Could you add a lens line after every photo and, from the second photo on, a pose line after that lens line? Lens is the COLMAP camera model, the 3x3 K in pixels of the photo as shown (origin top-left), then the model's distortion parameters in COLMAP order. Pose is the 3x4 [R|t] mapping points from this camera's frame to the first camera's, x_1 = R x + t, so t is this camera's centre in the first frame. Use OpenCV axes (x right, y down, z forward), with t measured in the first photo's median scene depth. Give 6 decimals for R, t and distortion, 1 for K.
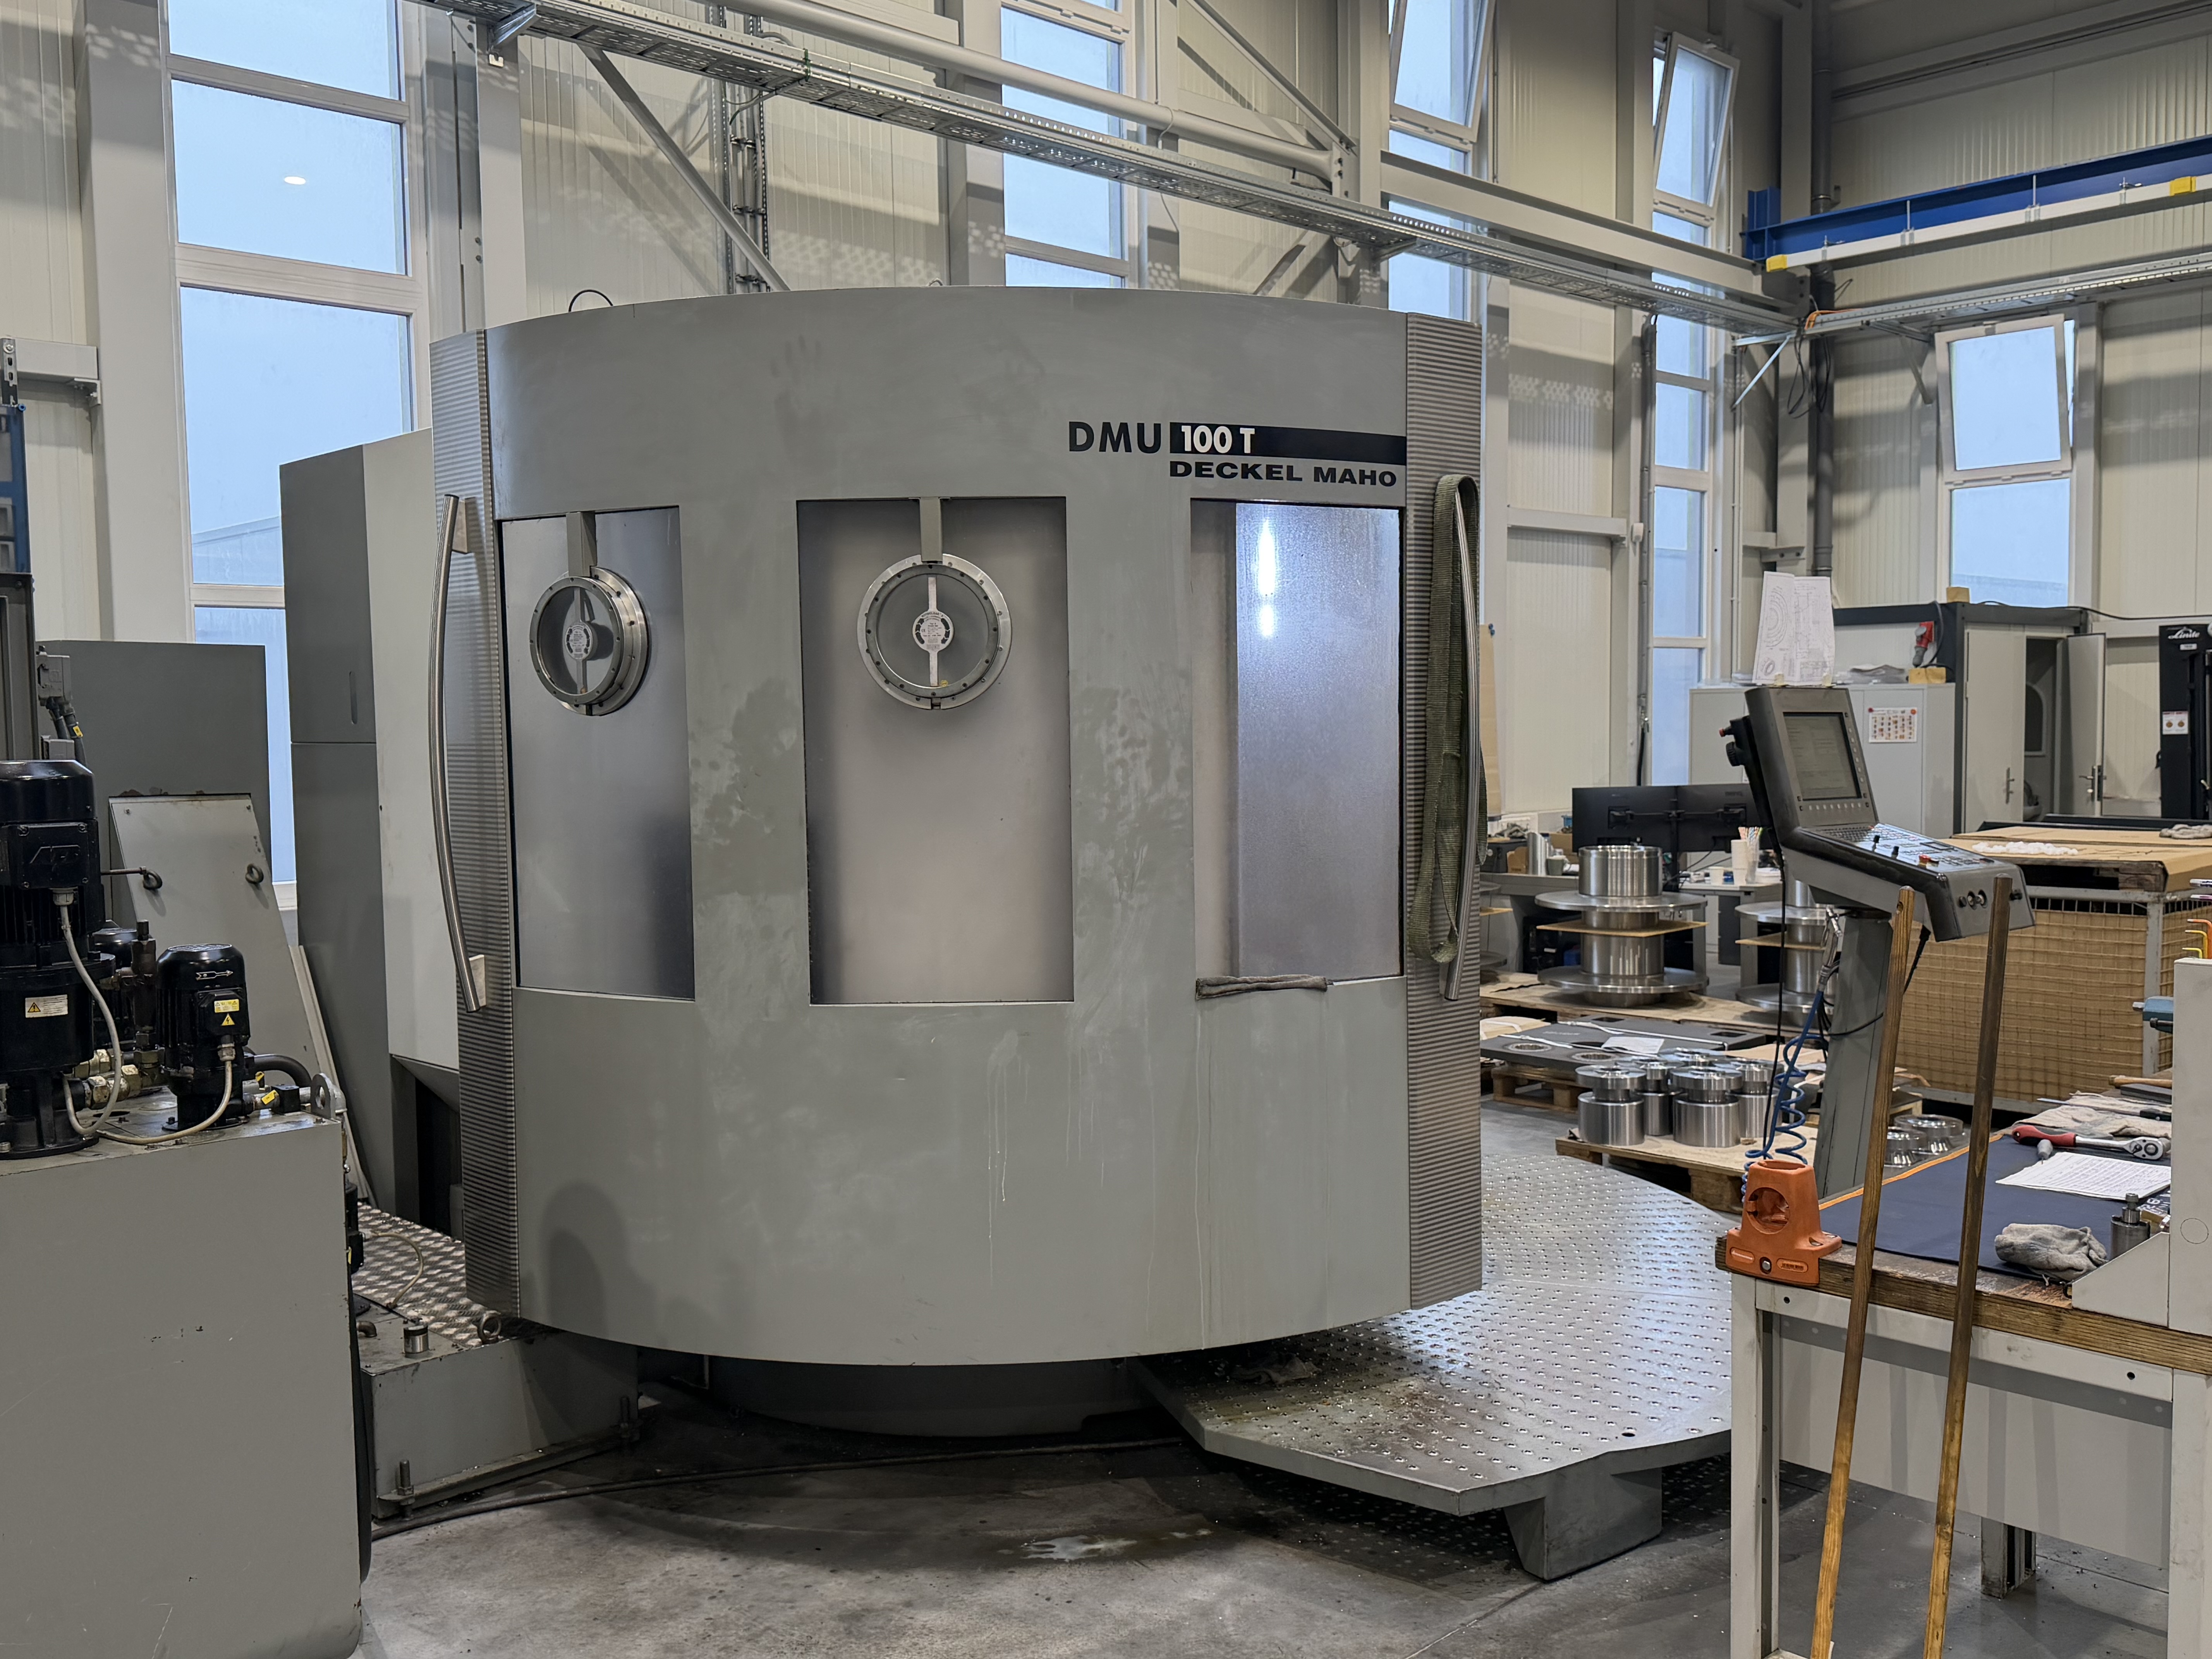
lens RADIAL K [[1972.7, 0, 1105.0], [0, 1972.7, 822.6], [0, 0, 1]] dist [0.088555, -0.011285]
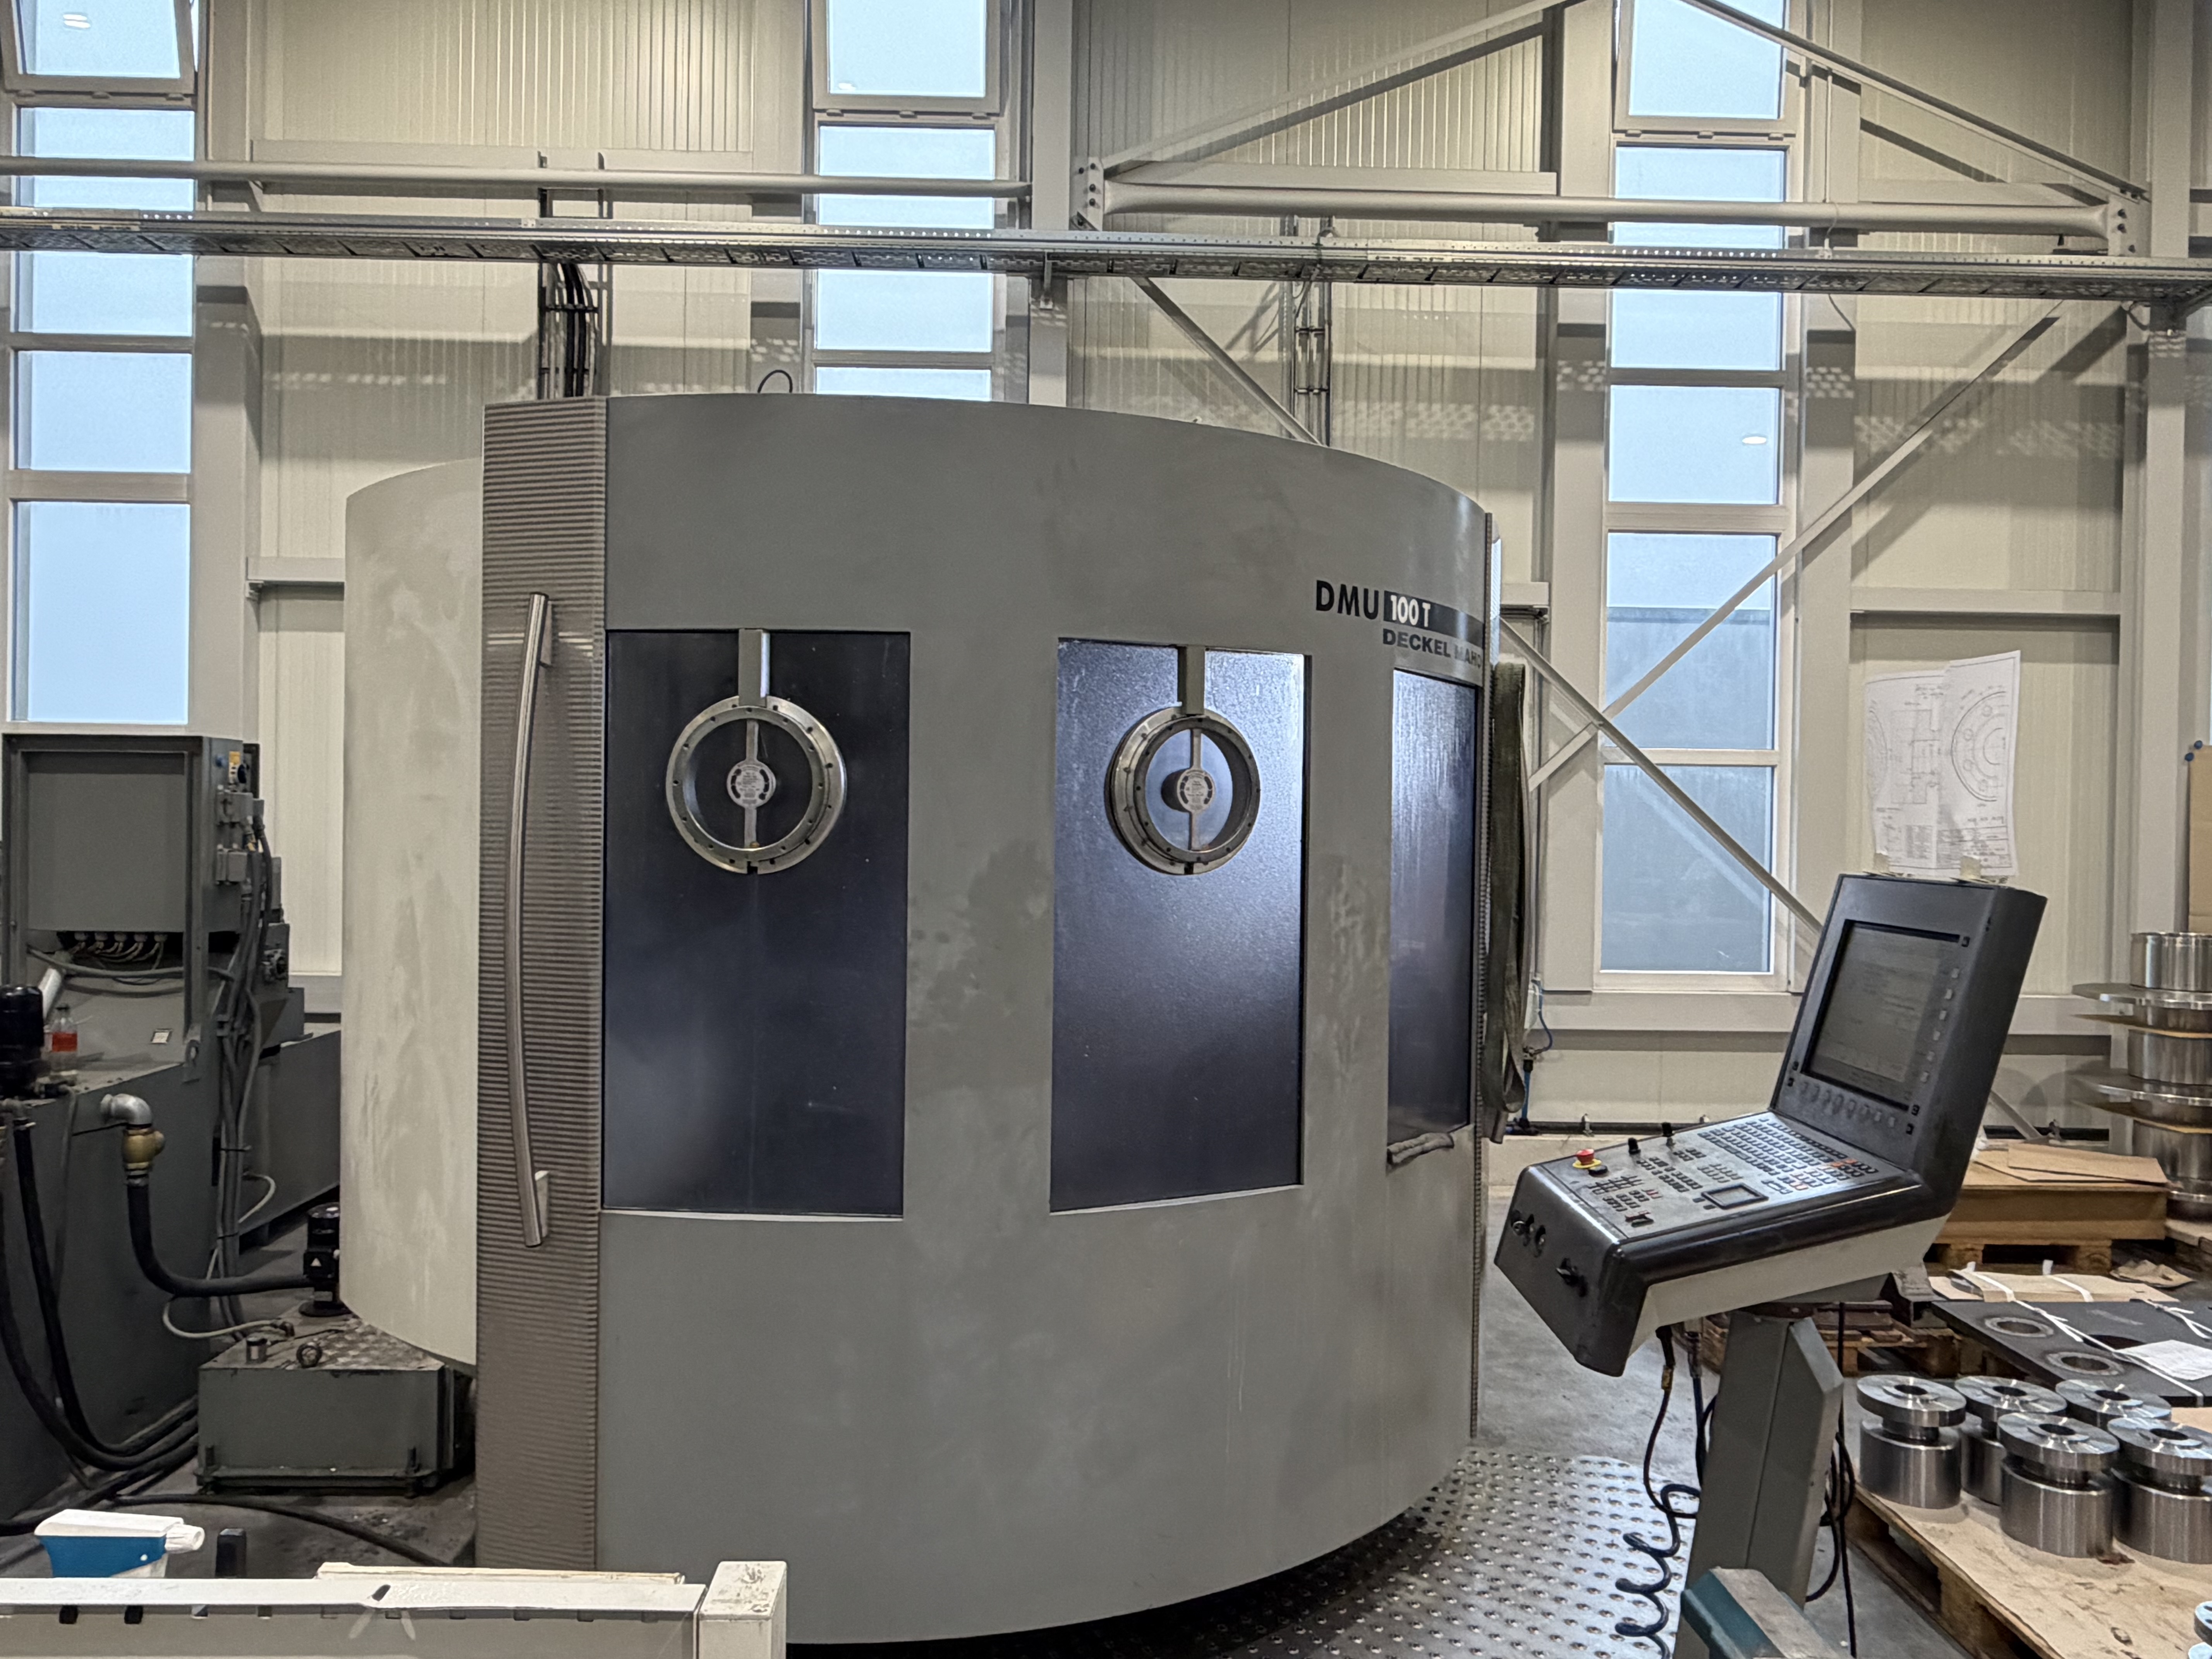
lens RADIAL K [[1611.2, 0, 1106.0], [0, 1611.2, 829.5], [0, 0, 1]] dist [0.001192, 0.001980]
pose [[0.871310, 0.023426, 0.490174, -0.479066], [0.005761, 0.998303, -0.057951, -0.034801], [-0.490699, 0.053317, 0.869696, 0.362638]]
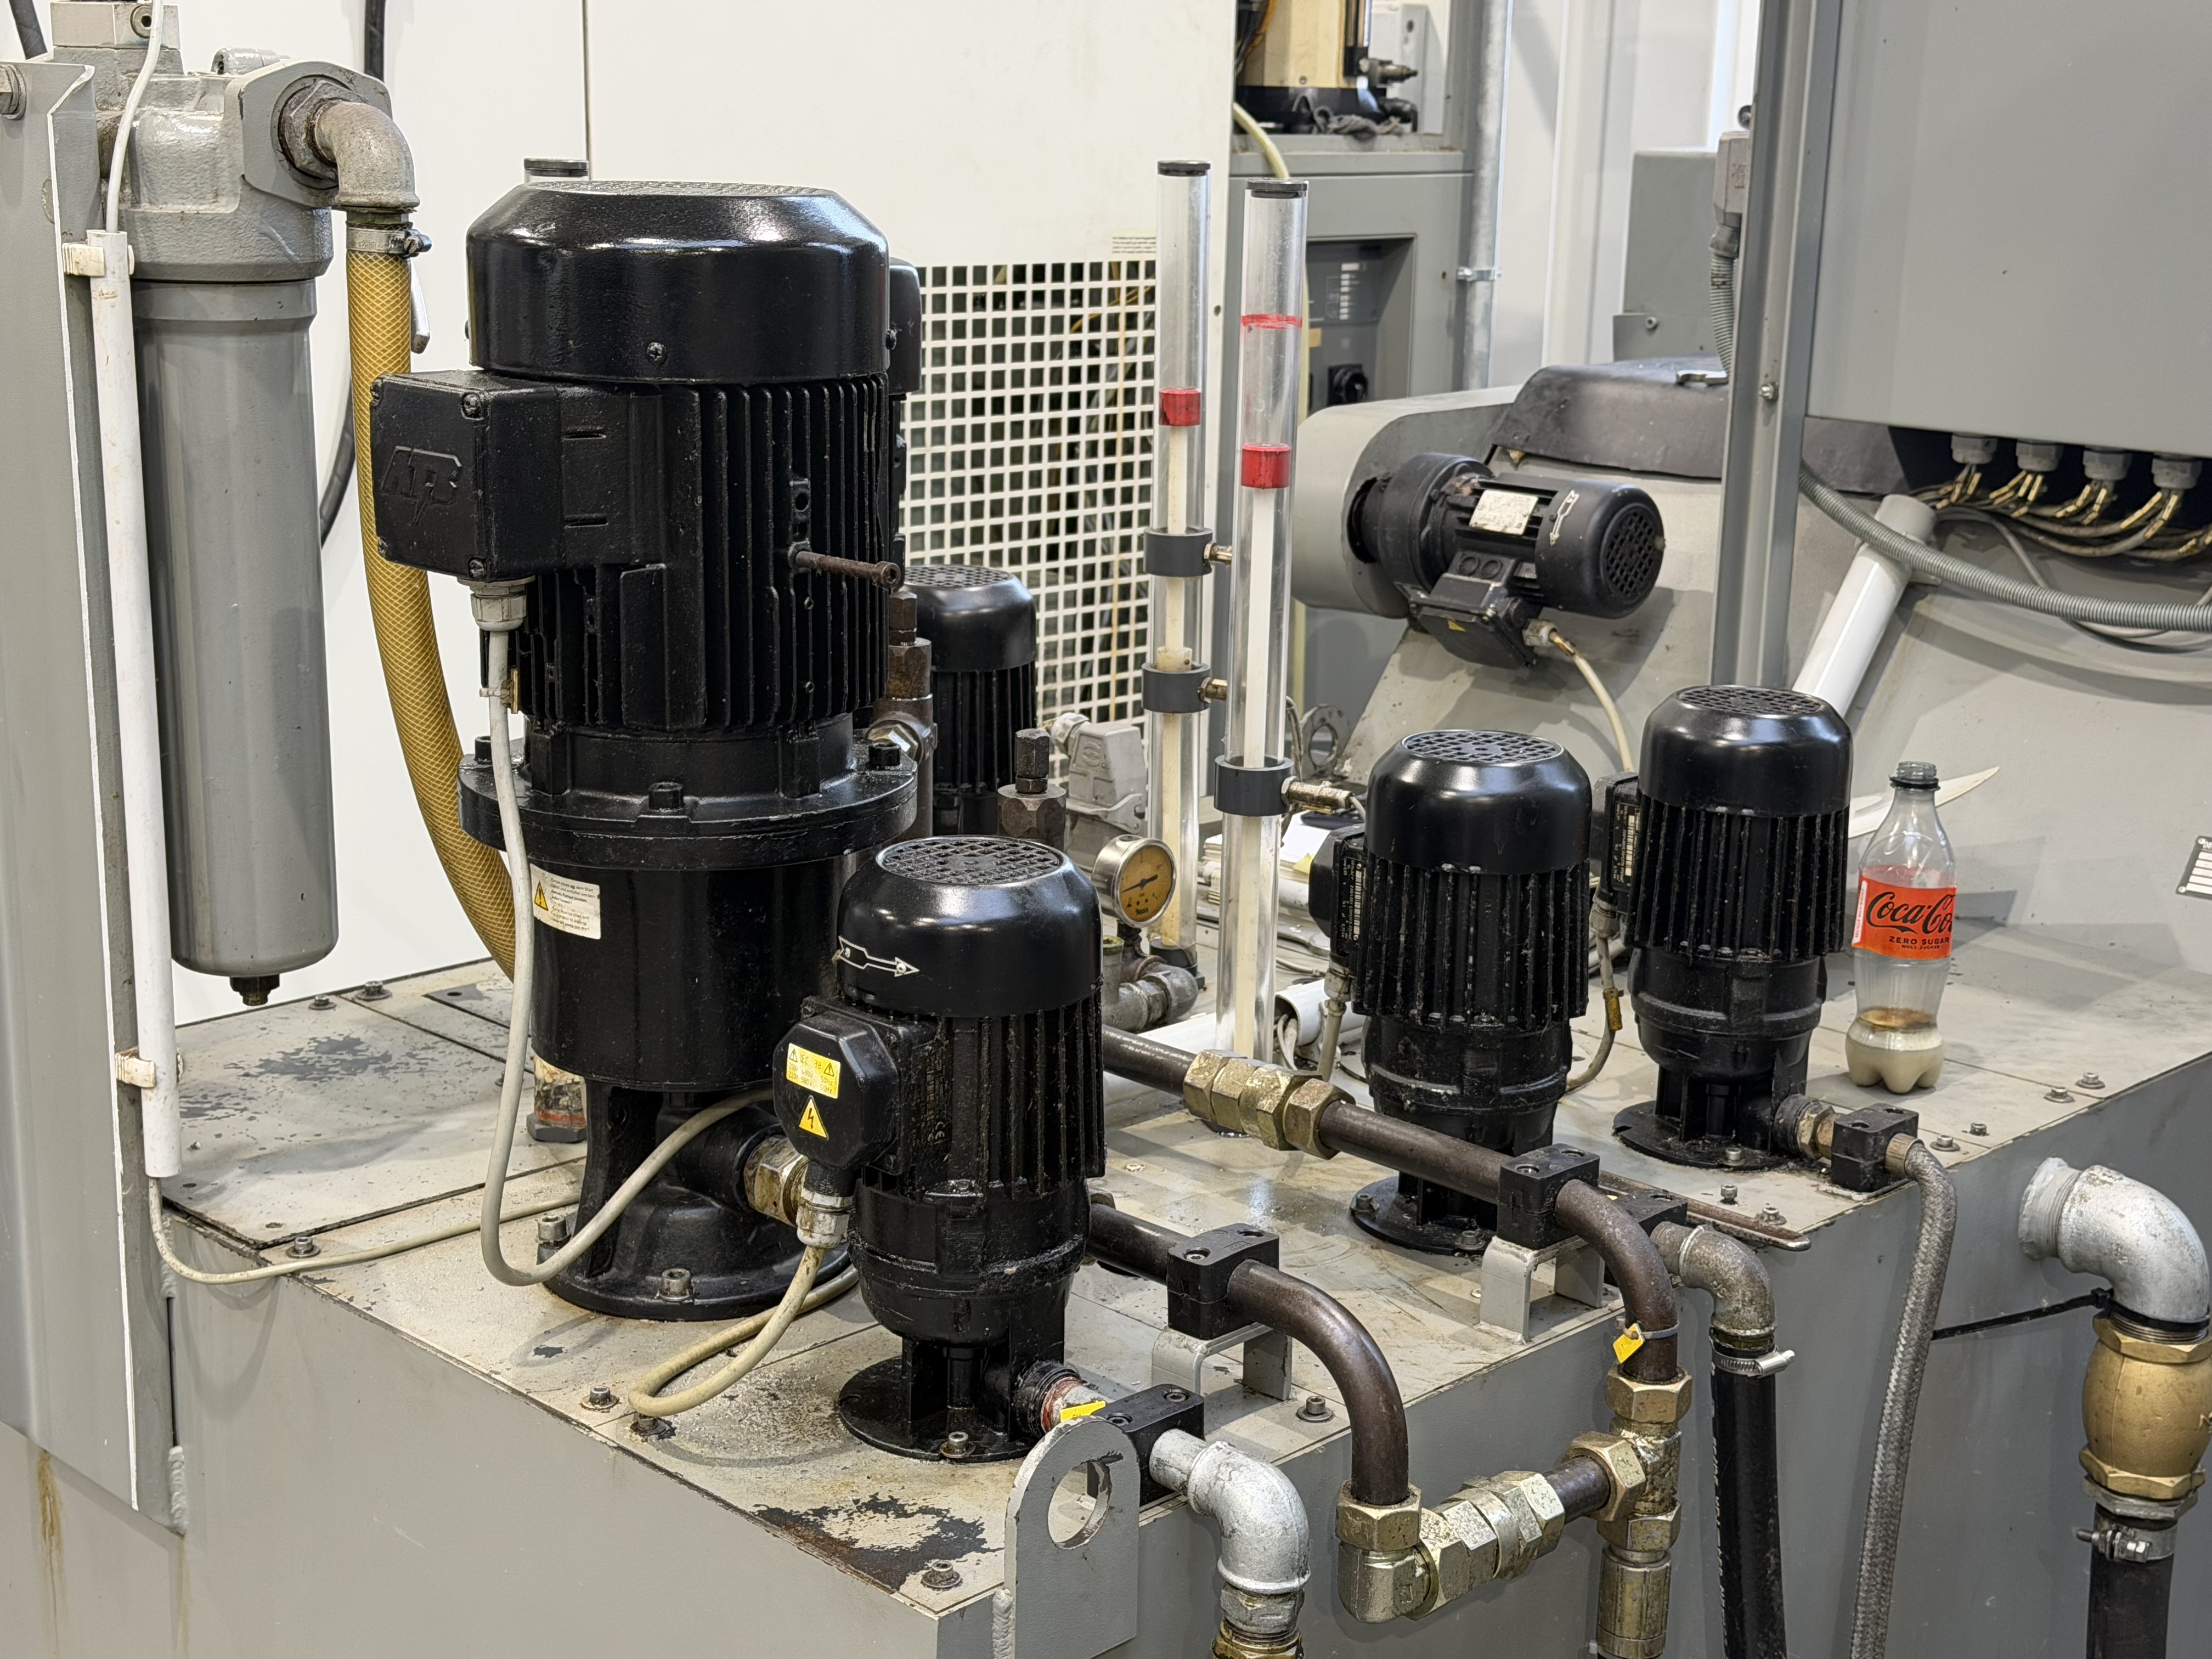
lens RADIAL K [[3088.1, 0, 1106.0], [0, 3088.1, 829.5], [0, 0, 1]] dist [0.007518, 0.013500]
pose [[0.958019, 0.110348, -0.264617, -0.546270], [-0.064184, 0.982085, 0.177168, -0.053642], [0.279427, -0.152747, 0.947939, 1.114444]]
